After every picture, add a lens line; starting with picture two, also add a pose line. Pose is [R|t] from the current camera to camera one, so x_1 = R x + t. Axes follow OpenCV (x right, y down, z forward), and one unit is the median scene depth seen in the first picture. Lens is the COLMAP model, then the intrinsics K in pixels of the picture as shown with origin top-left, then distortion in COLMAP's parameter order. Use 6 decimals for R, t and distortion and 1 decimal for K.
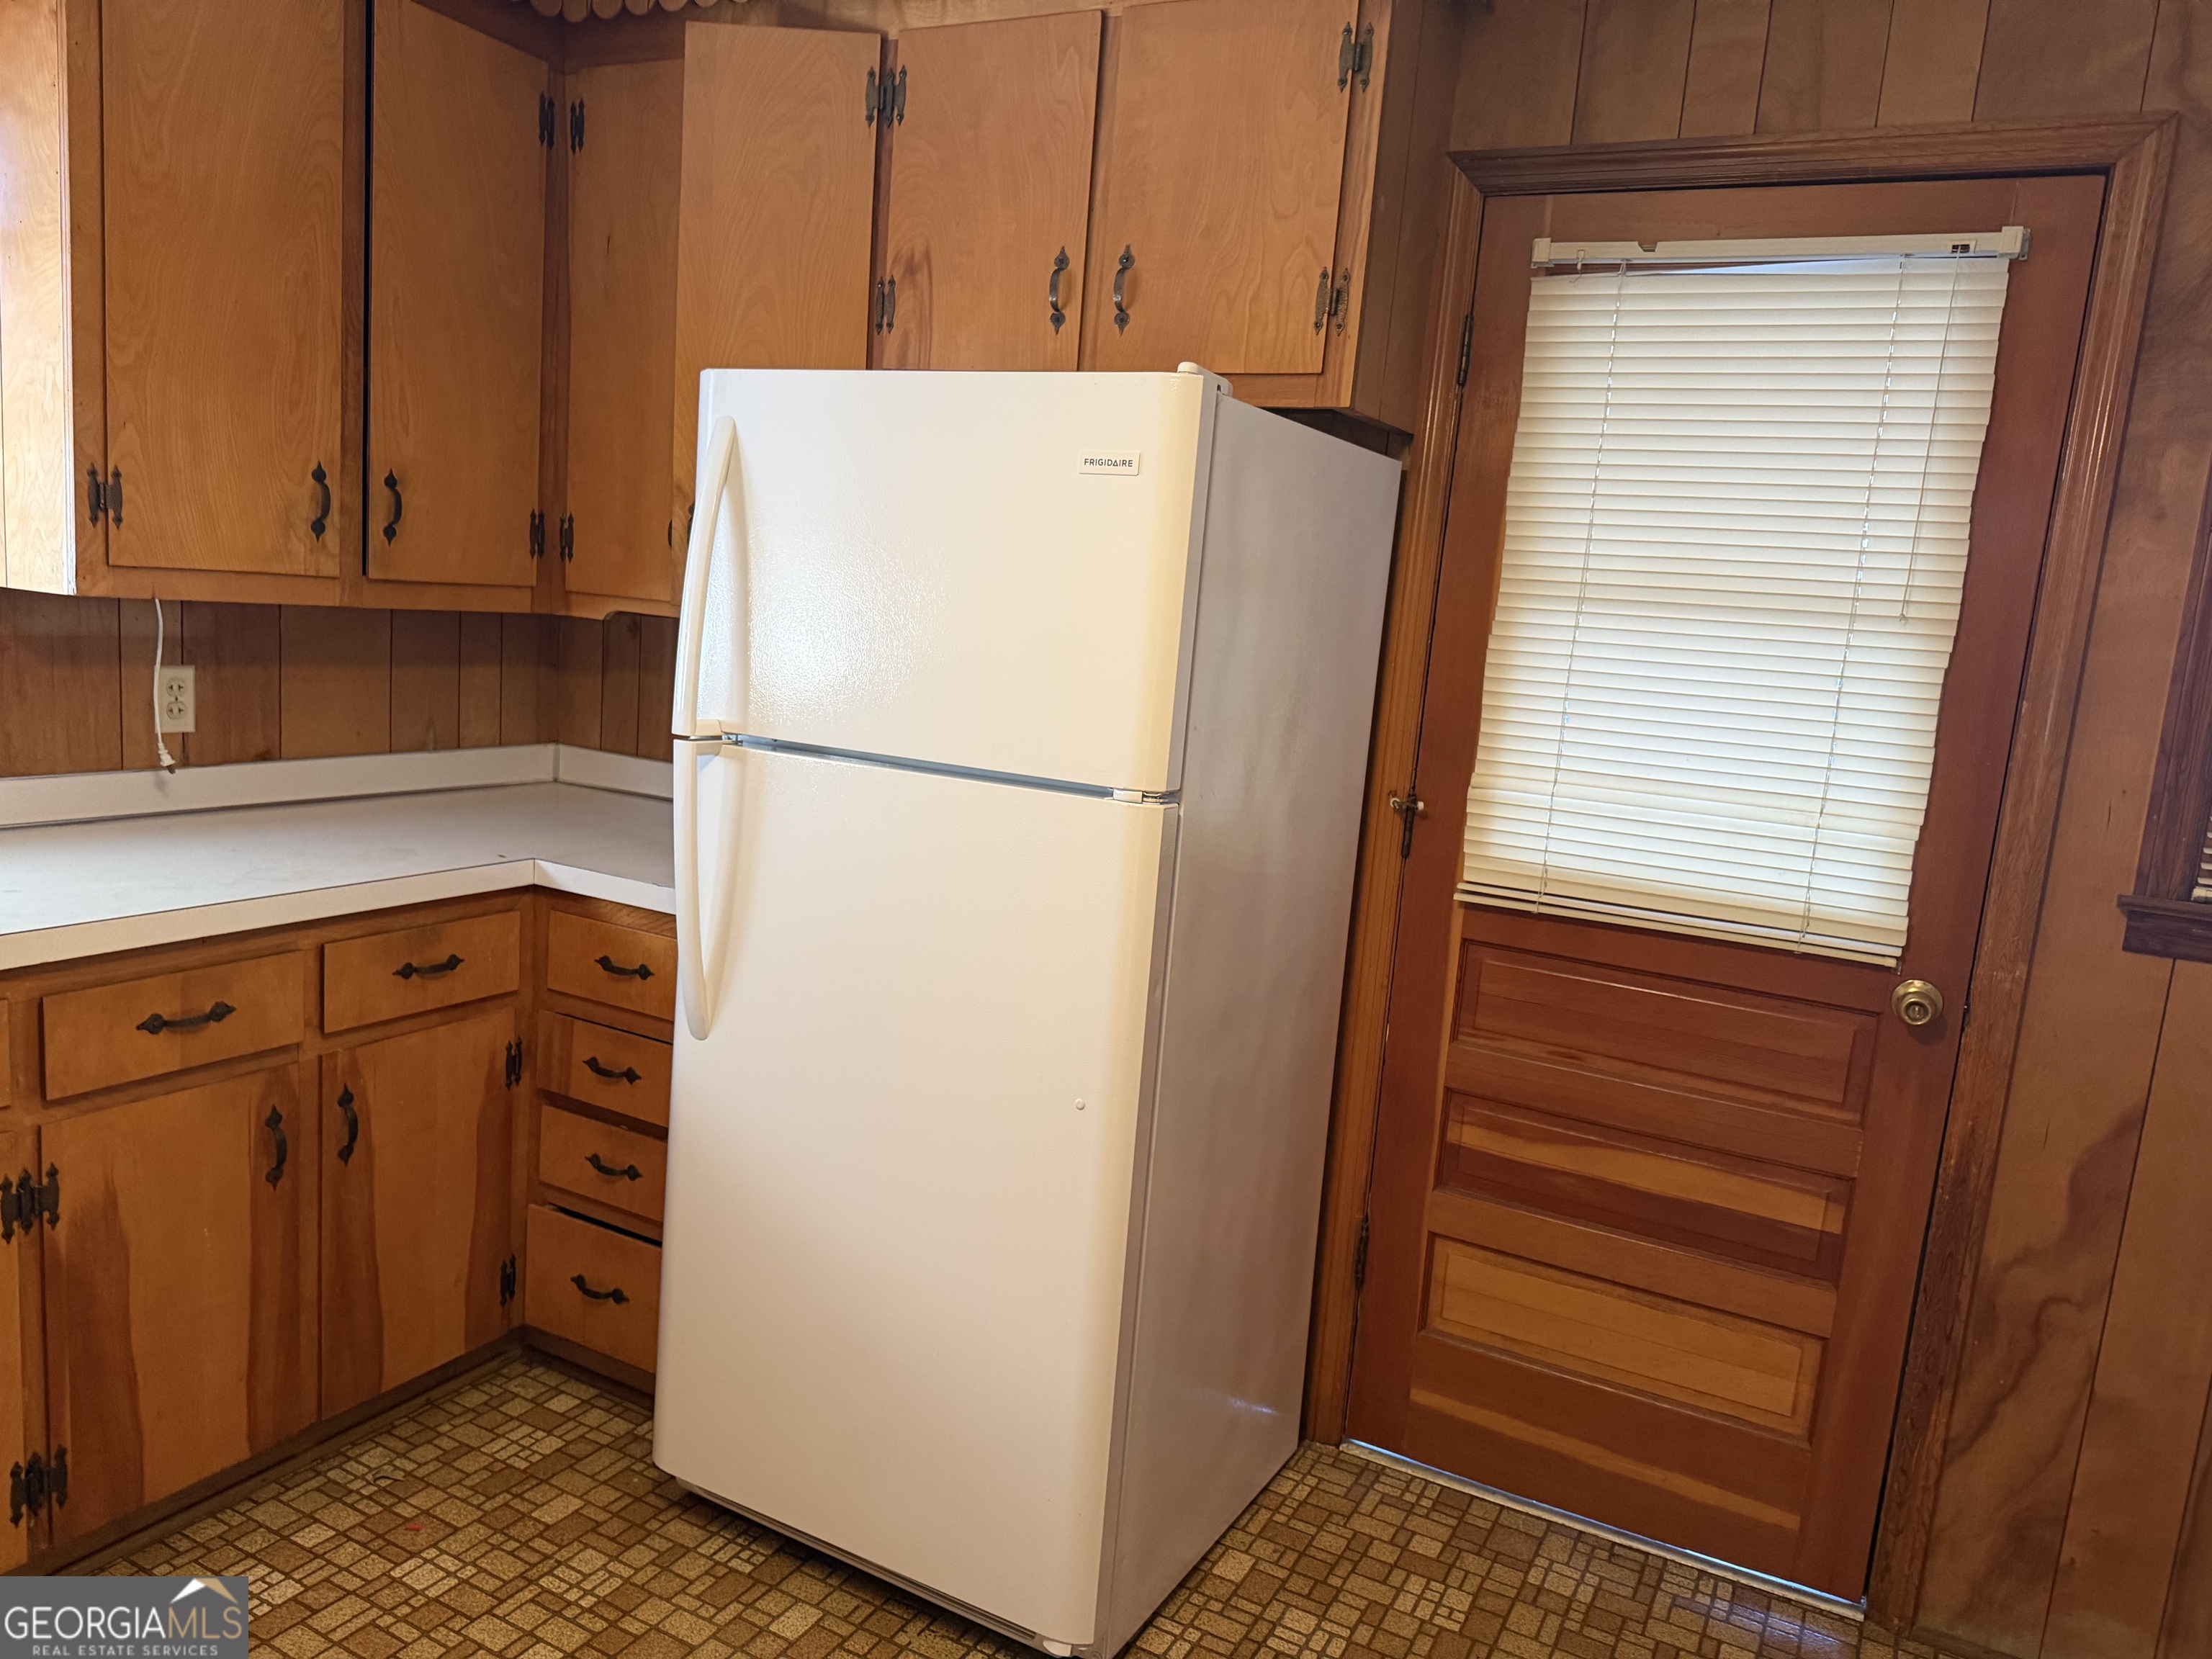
lens RADIAL K [[1536.3, 0, 1111.0], [0, 1536.3, 862.8], [0, 0, 1]] dist [0.026455, -0.049093]
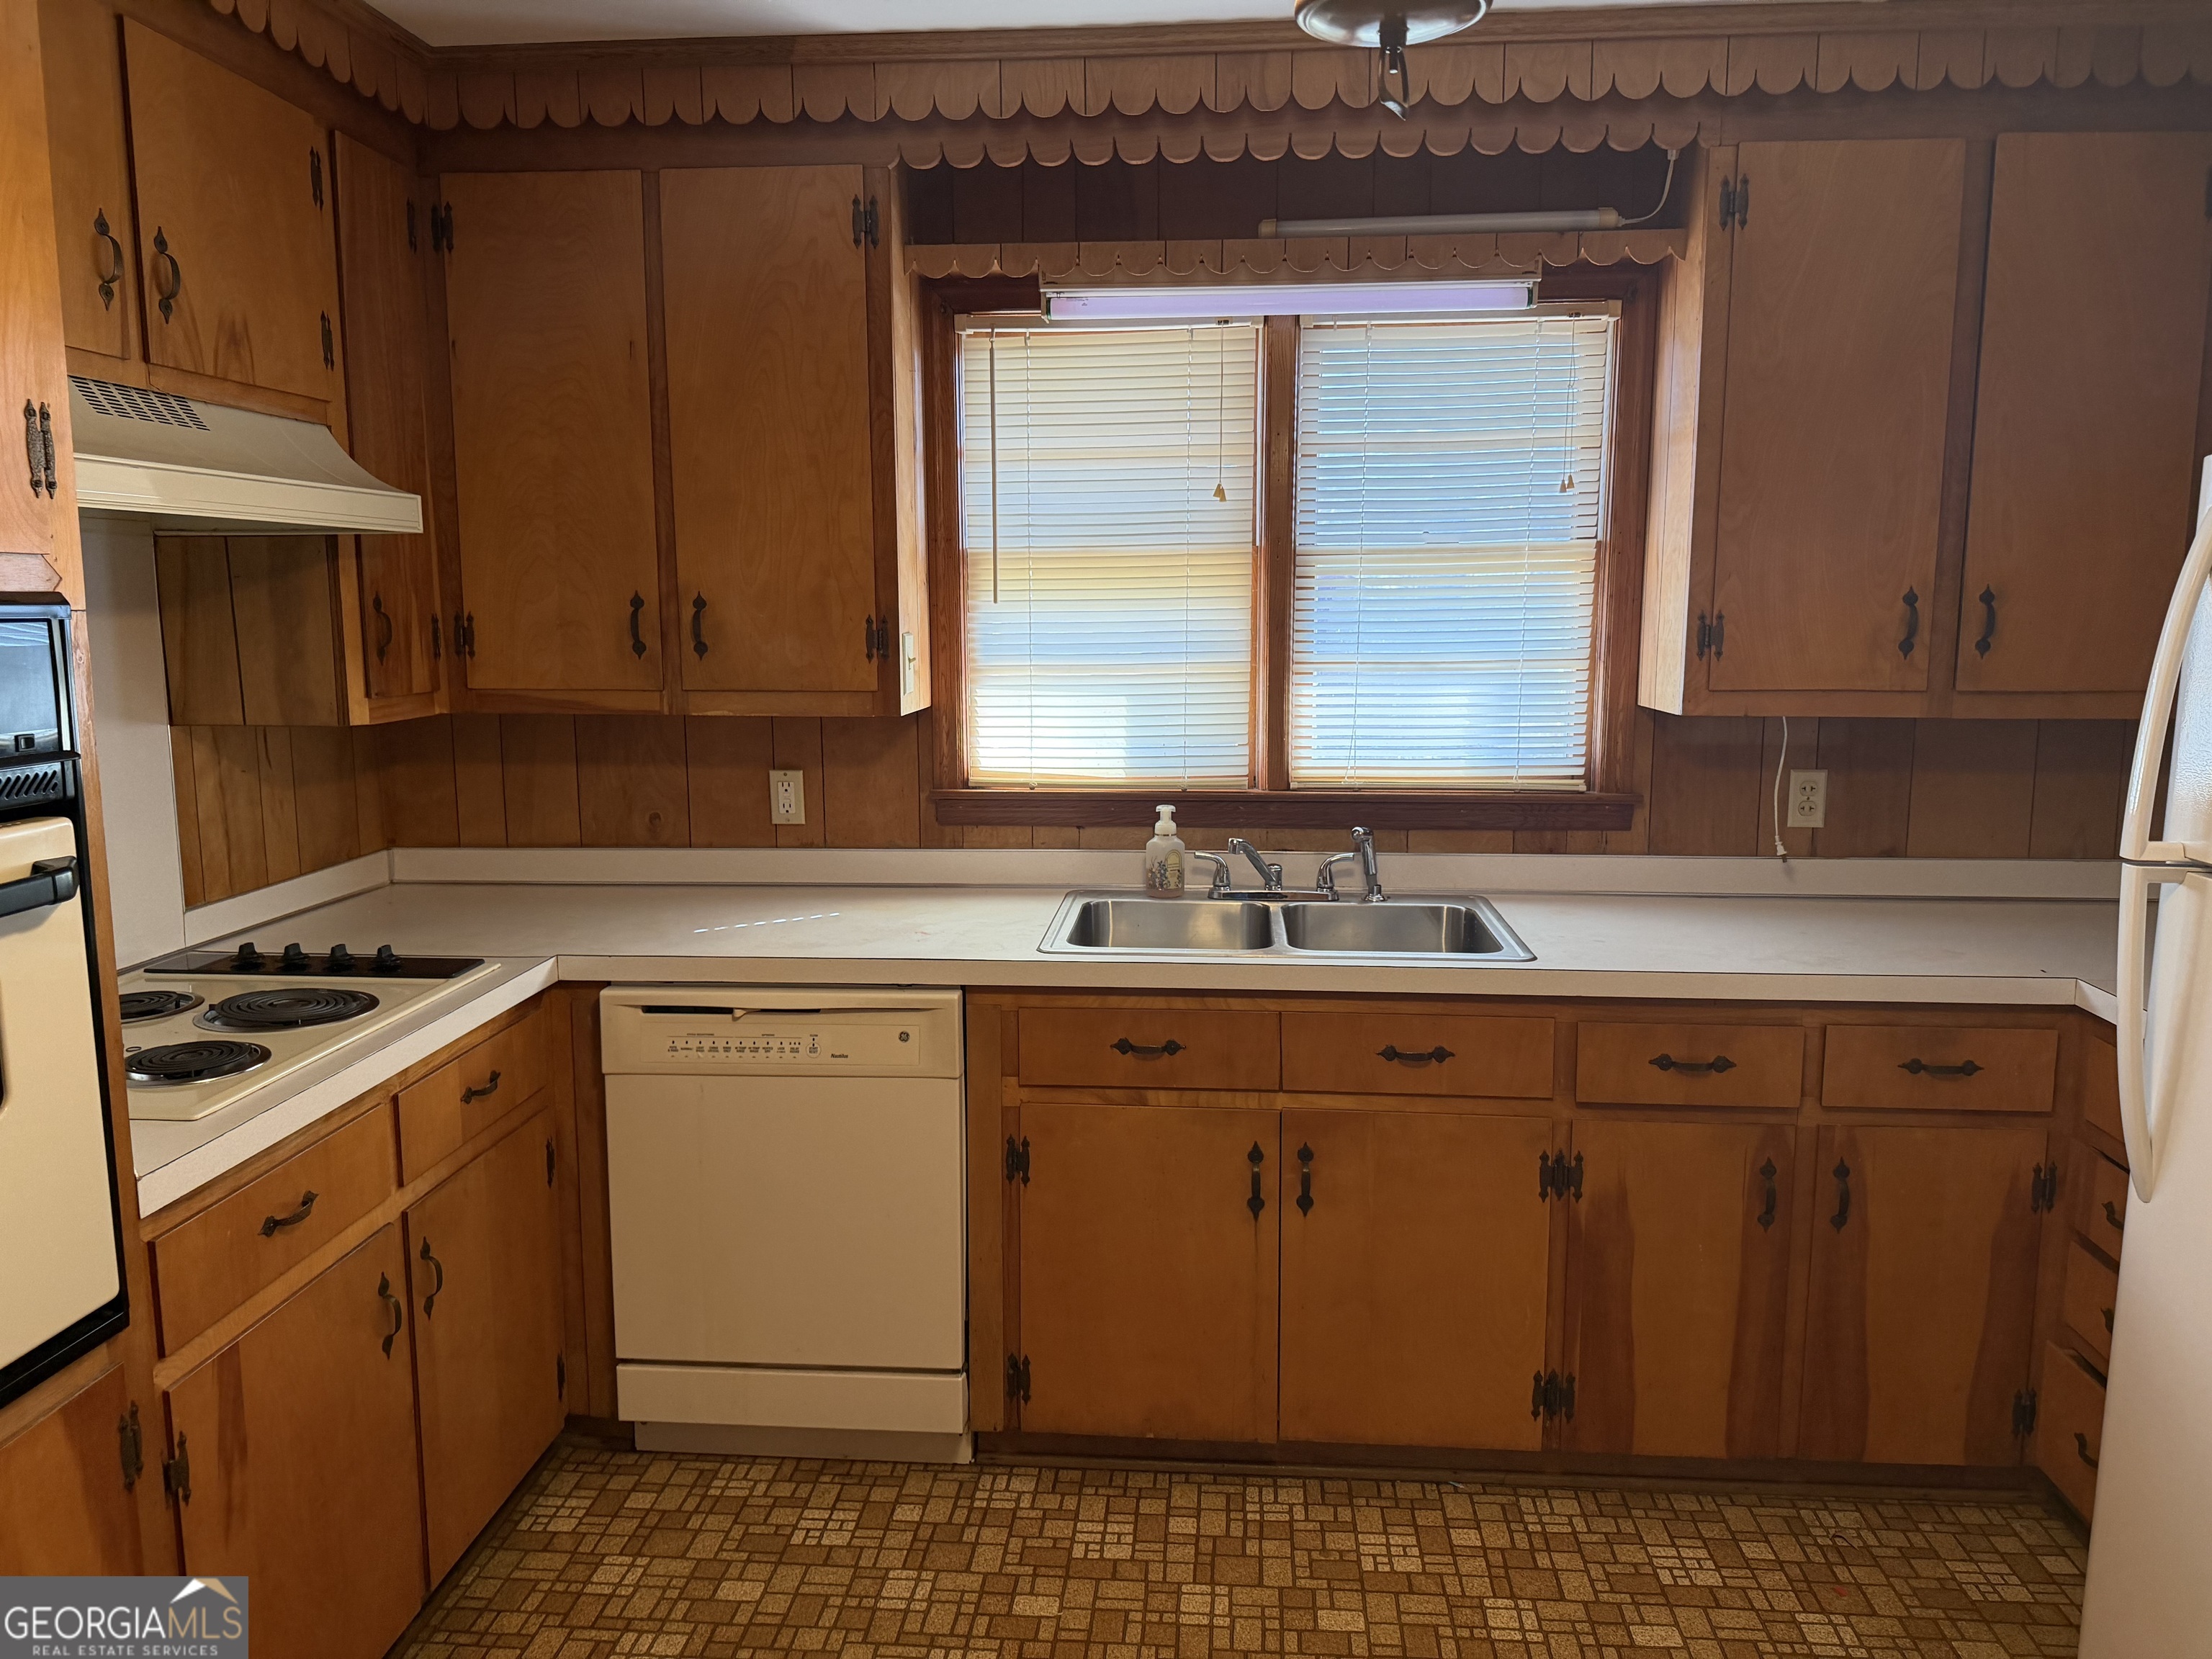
lens RADIAL K [[1536.3, 0, 1111.0], [0, 1536.3, 862.8], [0, 0, 1]] dist [0.026455, -0.049093]
pose [[0.386865, 0.071612, -0.919351, 0.288740], [-0.123718, 0.991997, 0.025210, -0.026106], [0.913799, 0.103988, 0.392629, 0.084542]]
